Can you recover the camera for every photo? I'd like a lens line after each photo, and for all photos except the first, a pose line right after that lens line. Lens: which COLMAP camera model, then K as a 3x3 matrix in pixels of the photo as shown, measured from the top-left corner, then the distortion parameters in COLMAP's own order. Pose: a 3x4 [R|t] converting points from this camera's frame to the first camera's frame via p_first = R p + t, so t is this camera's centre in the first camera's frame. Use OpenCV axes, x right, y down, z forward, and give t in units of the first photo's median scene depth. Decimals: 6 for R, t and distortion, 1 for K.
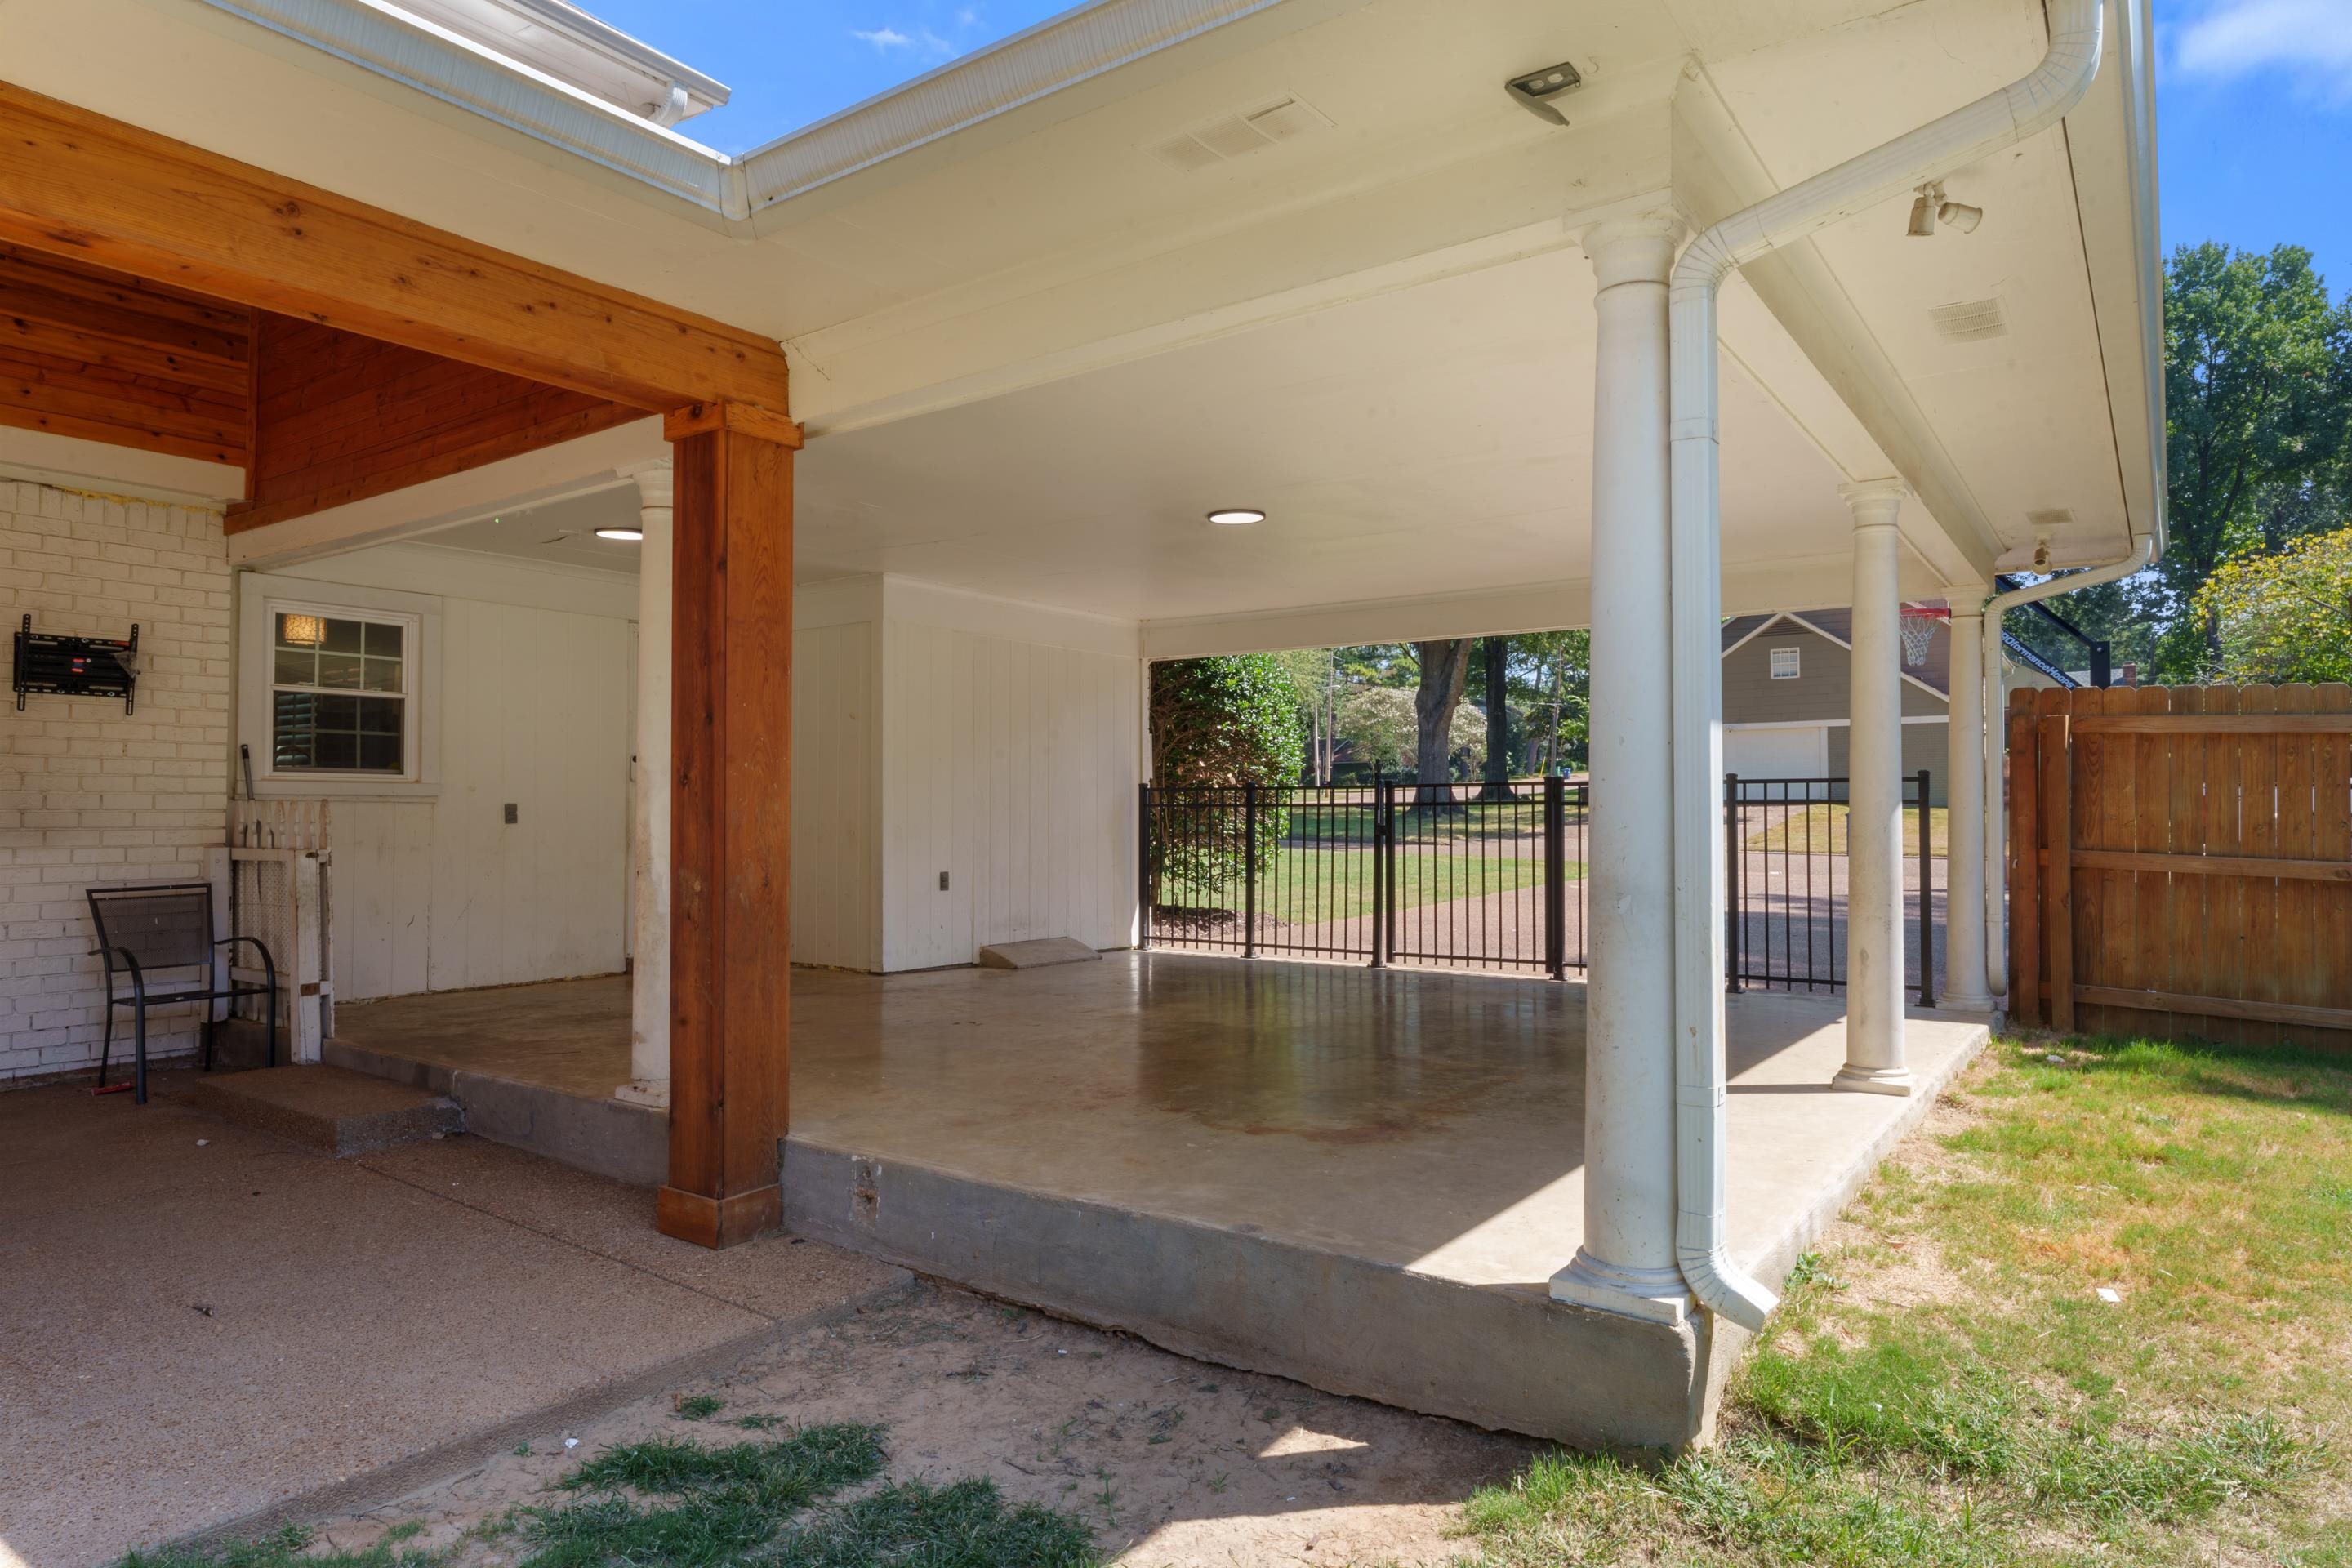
lens RADIAL K [[1394.4, 0, 1176.2], [0, 1394.4, 792.1], [0, 0, 1]] dist [0.002220, 0.000132]
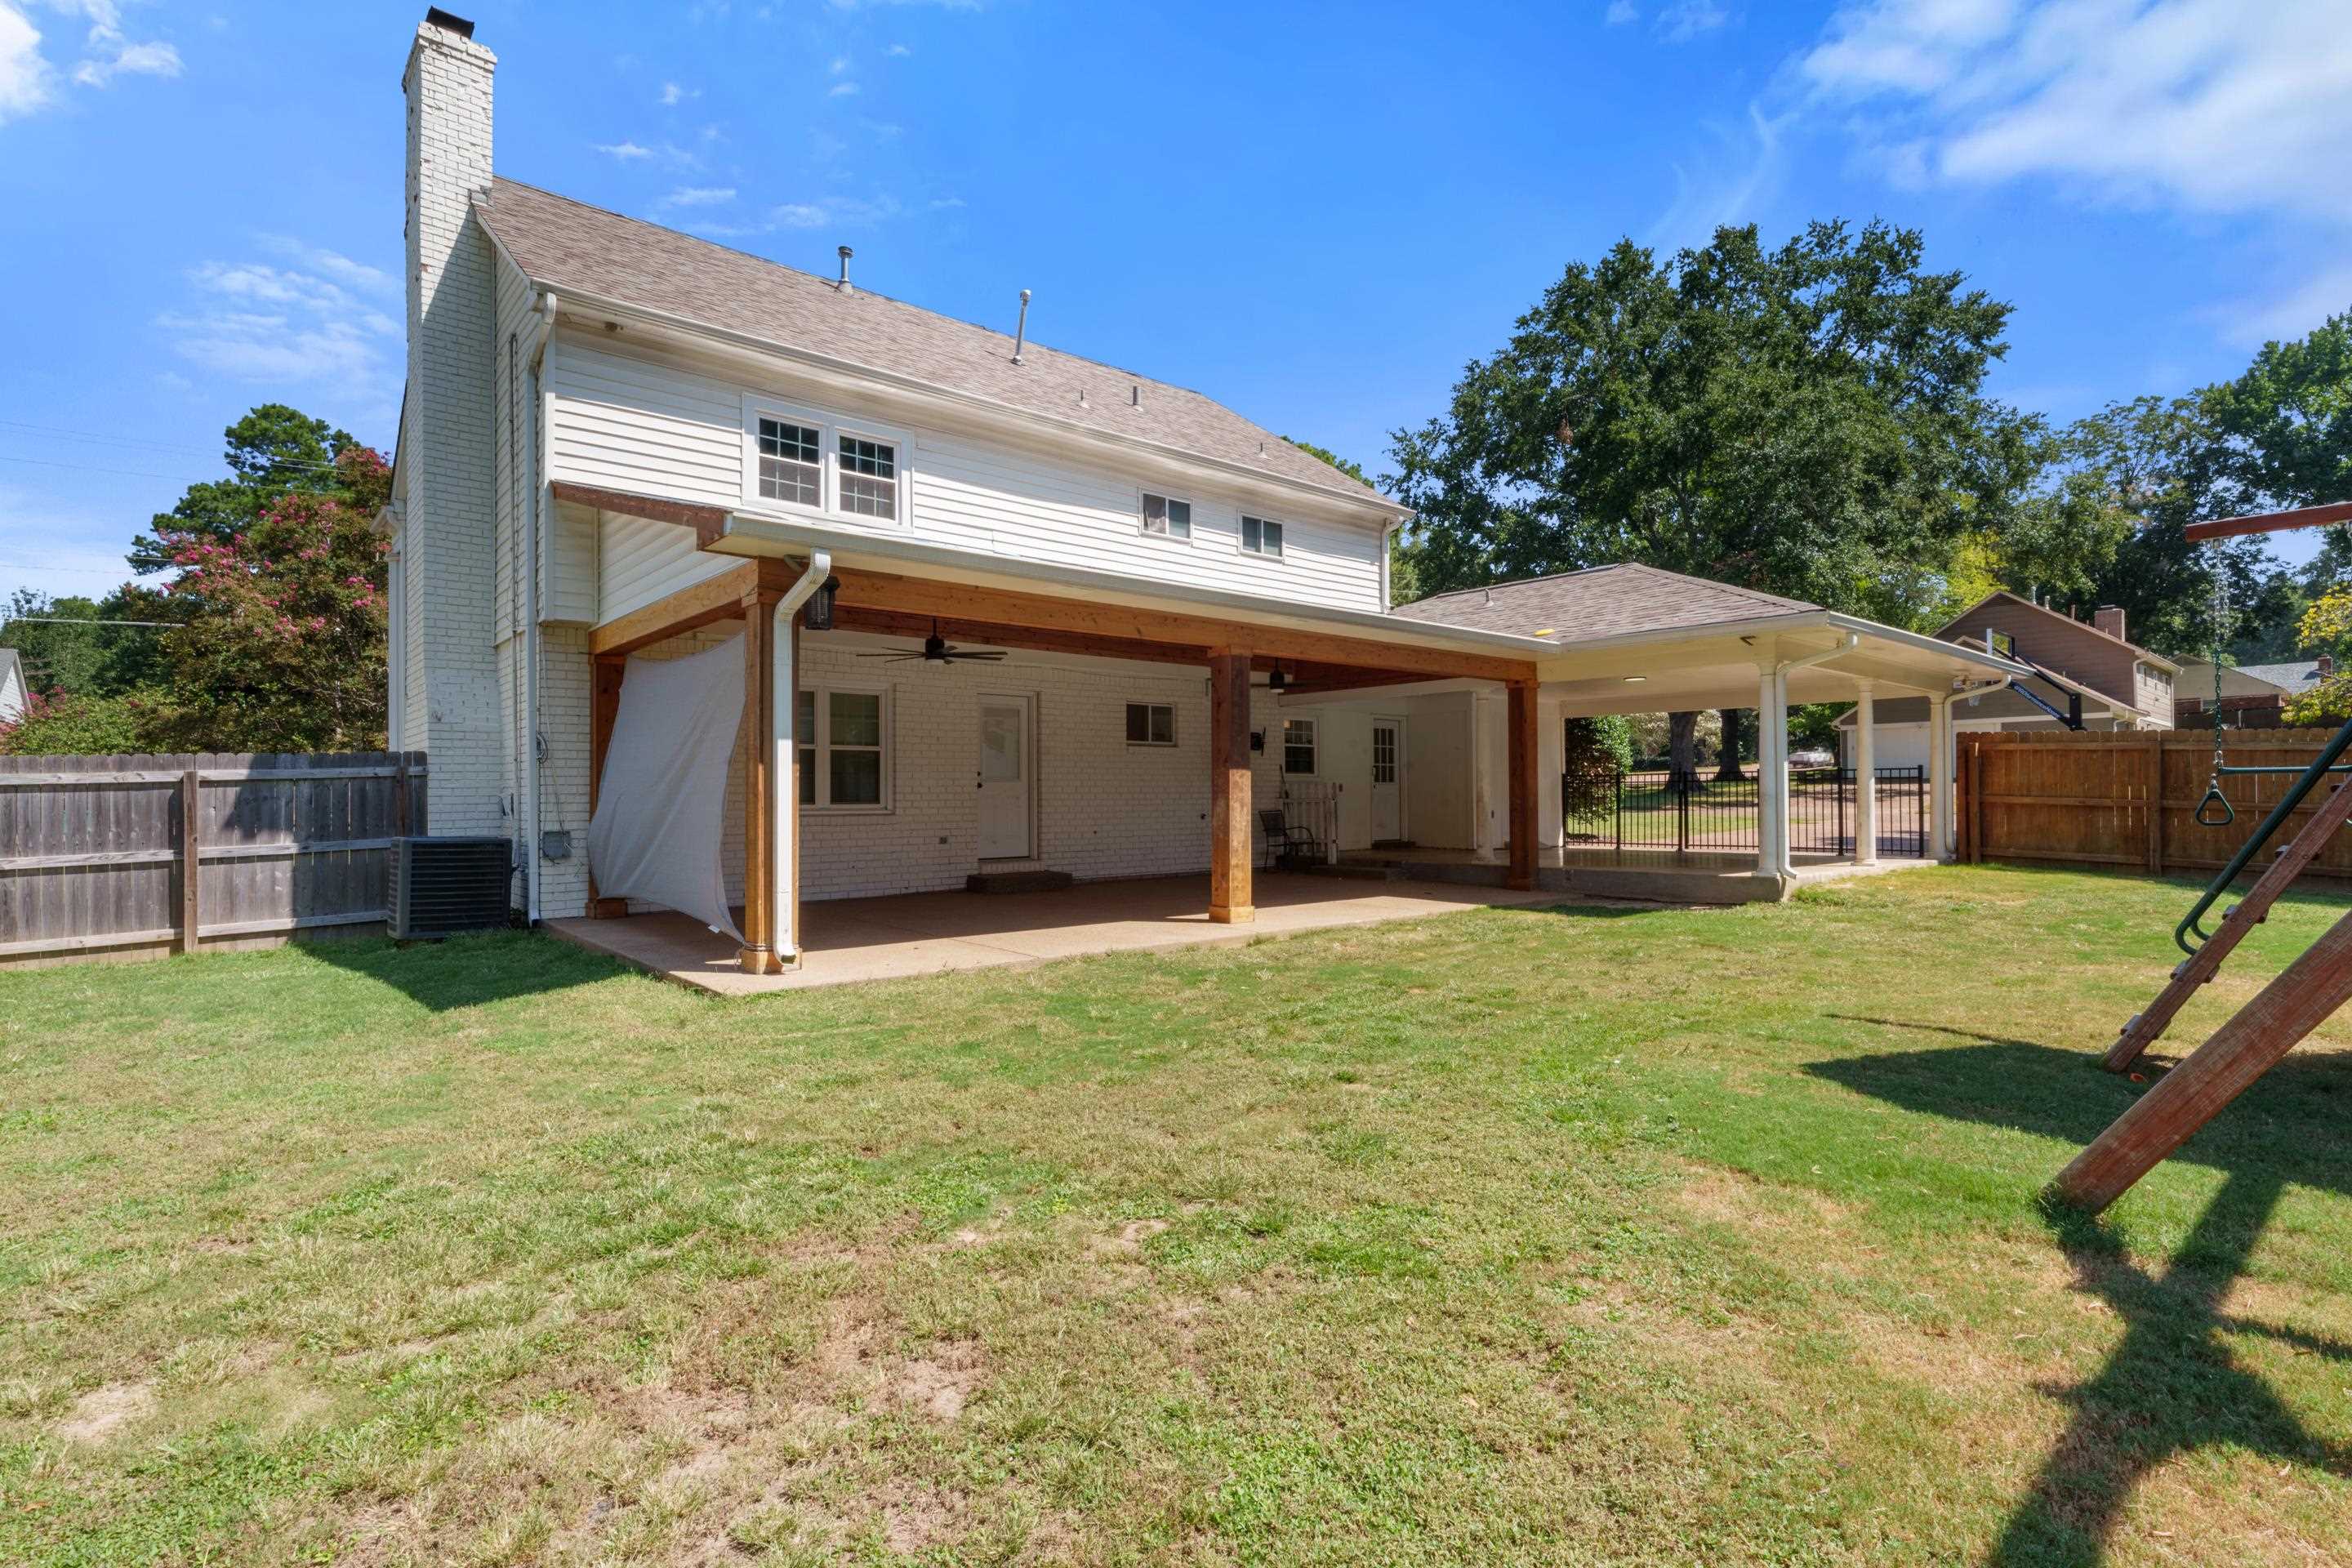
lens RADIAL K [[1137.8, 0, 1174.2], [0, 1137.8, 779.1], [0, 0, 1]] dist [0.001209, 0.000067]
pose [[0.974112, -0.011830, -0.225756, -0.276698], [0.011777, 0.999929, -0.001585, -0.002132], [0.225759, -0.001115, 0.974183, -1.154844]]
